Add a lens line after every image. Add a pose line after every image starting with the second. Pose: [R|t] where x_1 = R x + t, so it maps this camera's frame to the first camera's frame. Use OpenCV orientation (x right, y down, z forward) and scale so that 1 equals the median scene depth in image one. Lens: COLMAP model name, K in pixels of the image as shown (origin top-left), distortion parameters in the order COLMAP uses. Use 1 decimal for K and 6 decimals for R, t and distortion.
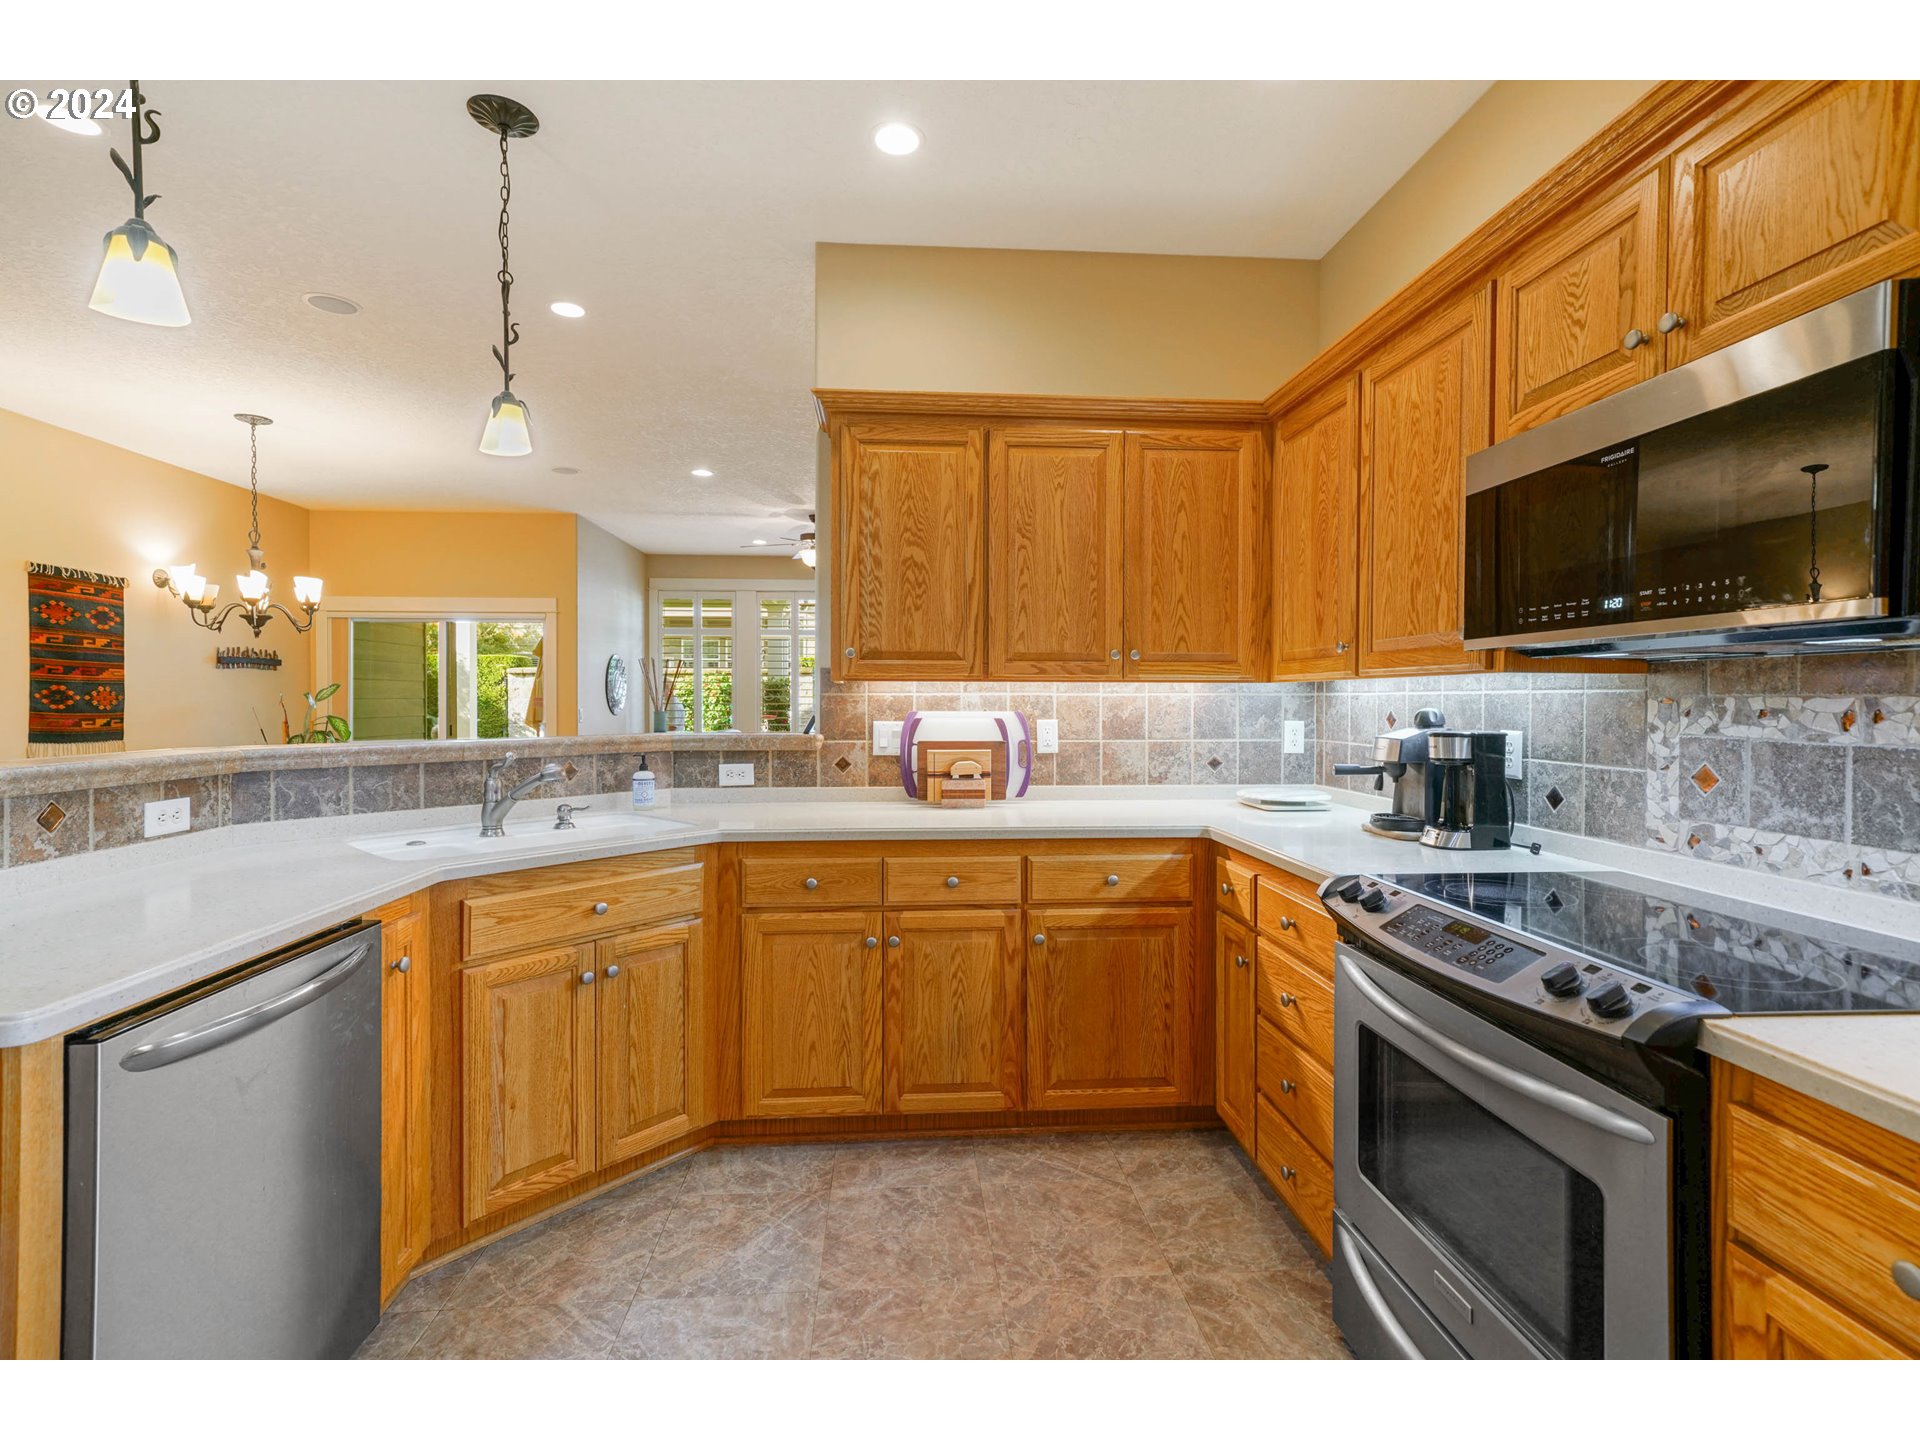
lens RADIAL K [[883.7, 0, 954.0], [0, 883.7, 710.0], [0, 0, 1]] dist [0.011085, 0.000707]
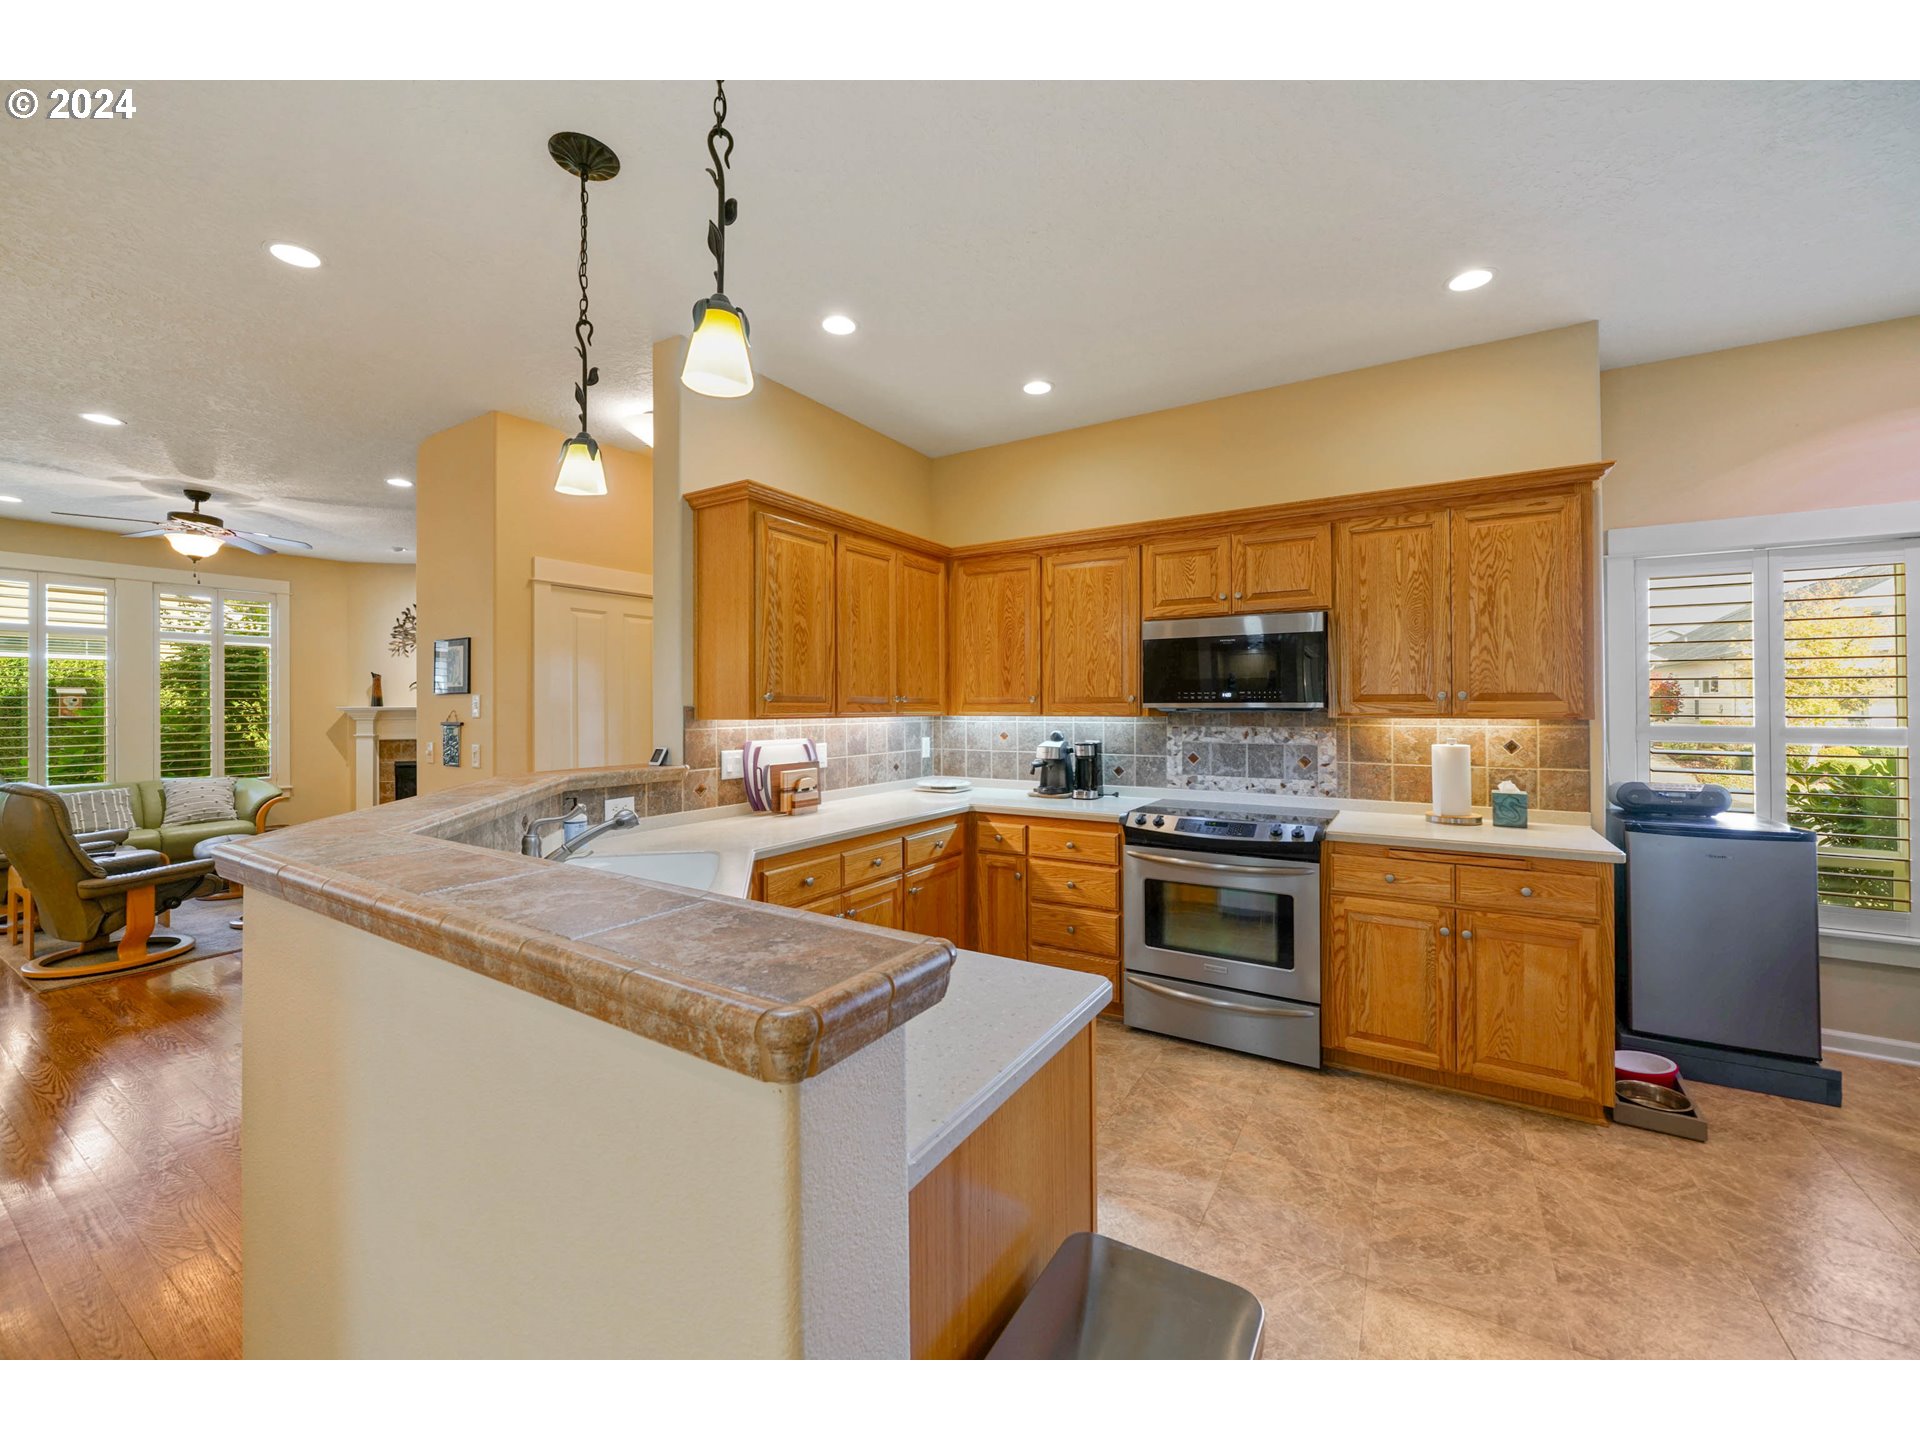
lens RADIAL K [[754.8, 0, 954.8], [0, 754.8, 707.8], [0, 0, 1]] dist [-0.002288, 0.000008]
pose [[0.590610, -0.004582, 0.806944, -0.822434], [0.012977, 0.999908, -0.003821, -0.042712], [-0.806853, 0.012728, 0.590615, 0.165950]]
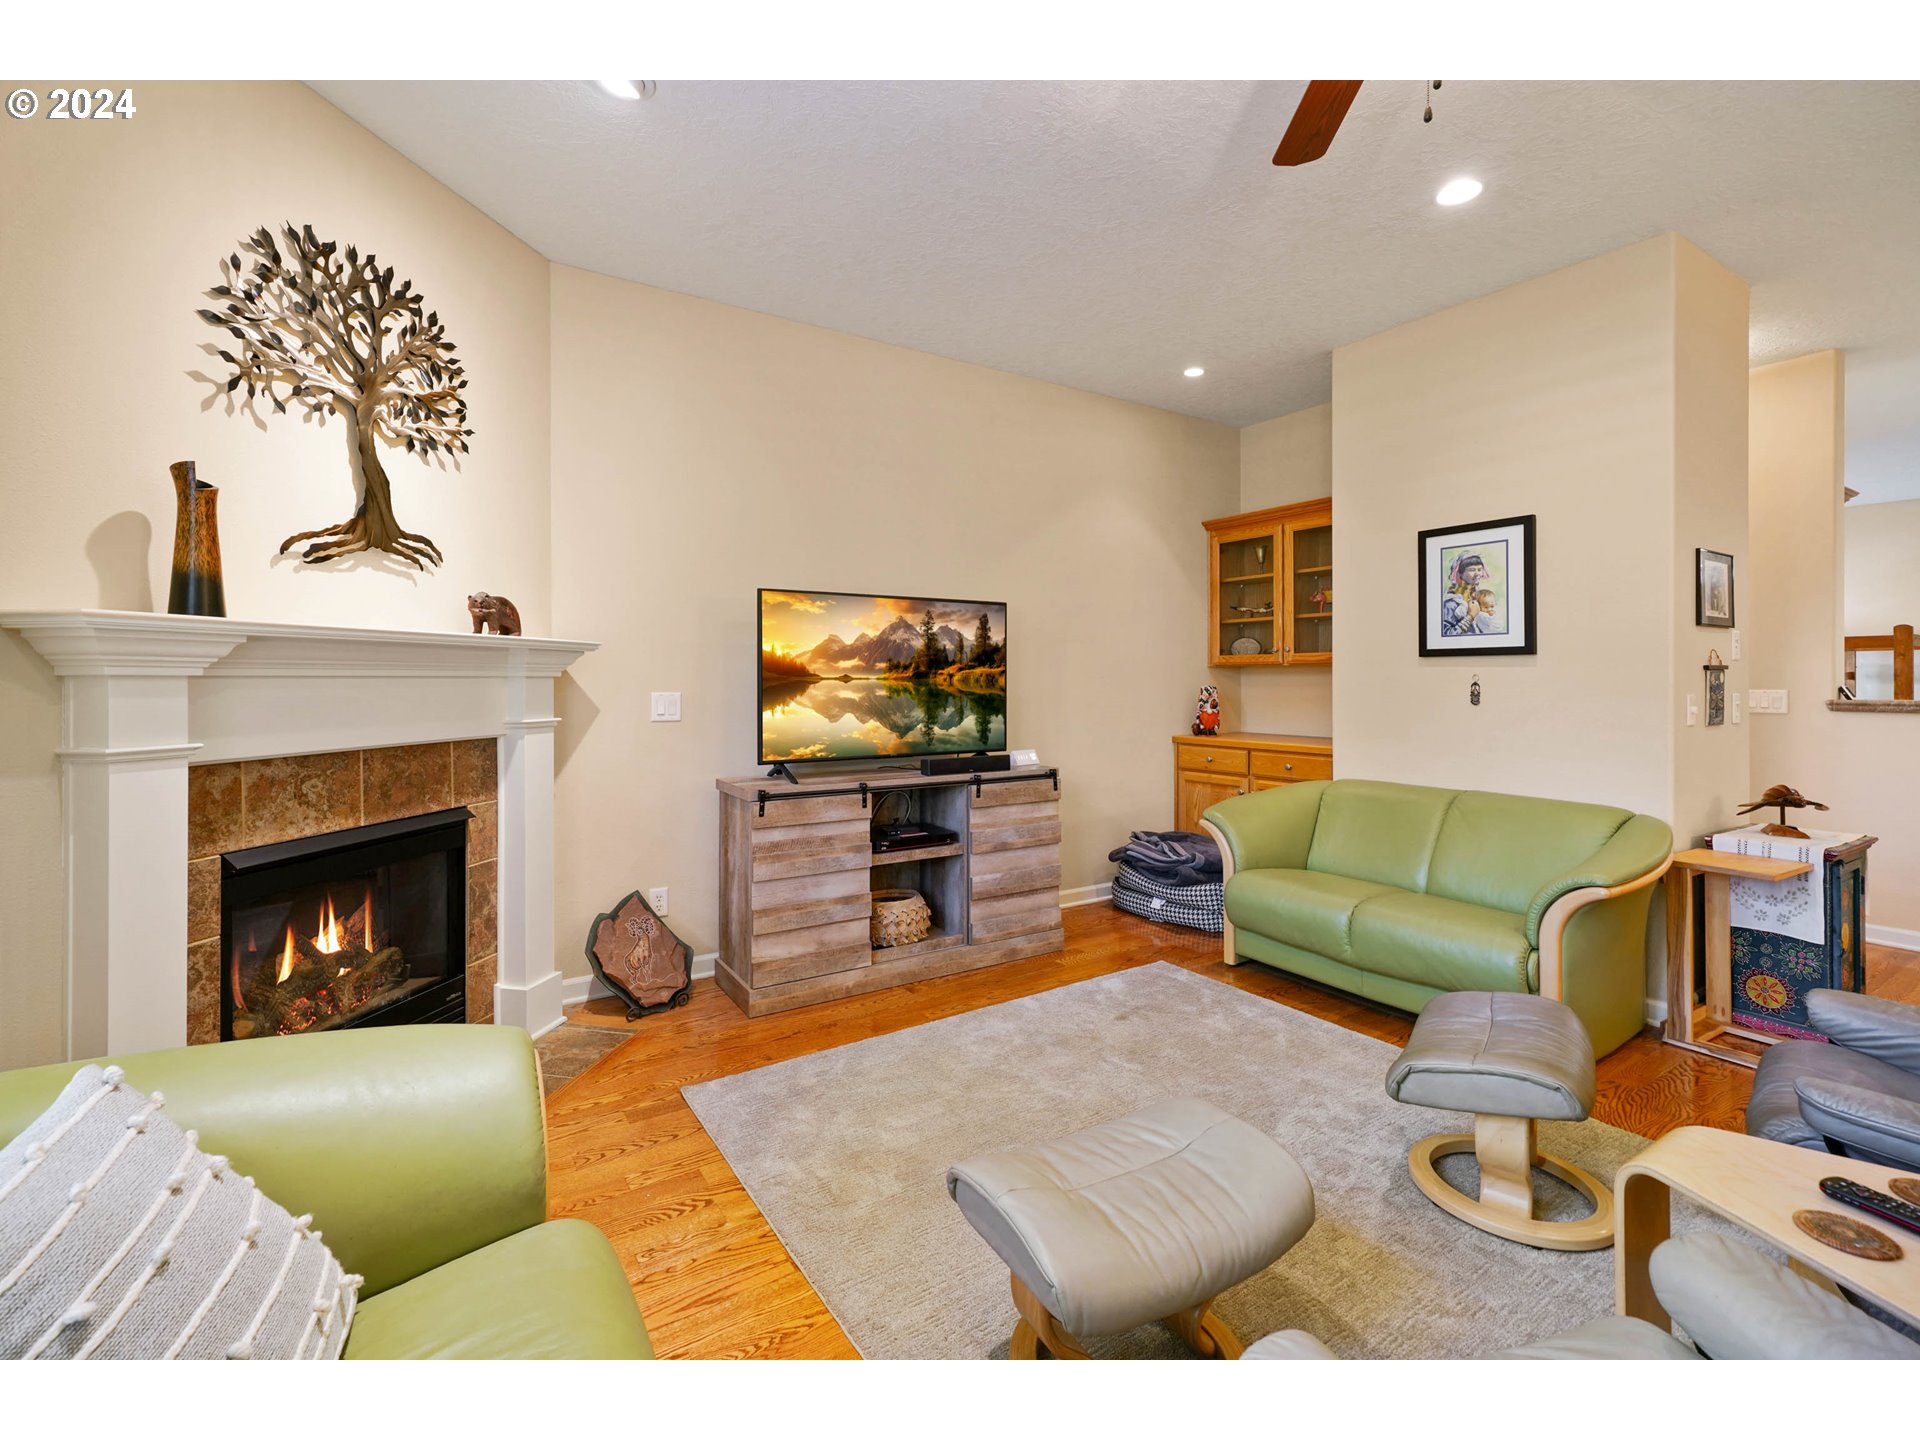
lens RADIAL K [[844.2, 0, 961.4], [0, 844.2, 679.8], [0, 0, 1]] dist [0.012648, -0.000014]
pose [[-0.486598, 0.000790, 0.873626, -0.759824], [0.010917, 0.999927, 0.005176, -0.031190], [-0.873558, 0.012056, -0.486571, 3.277265]]
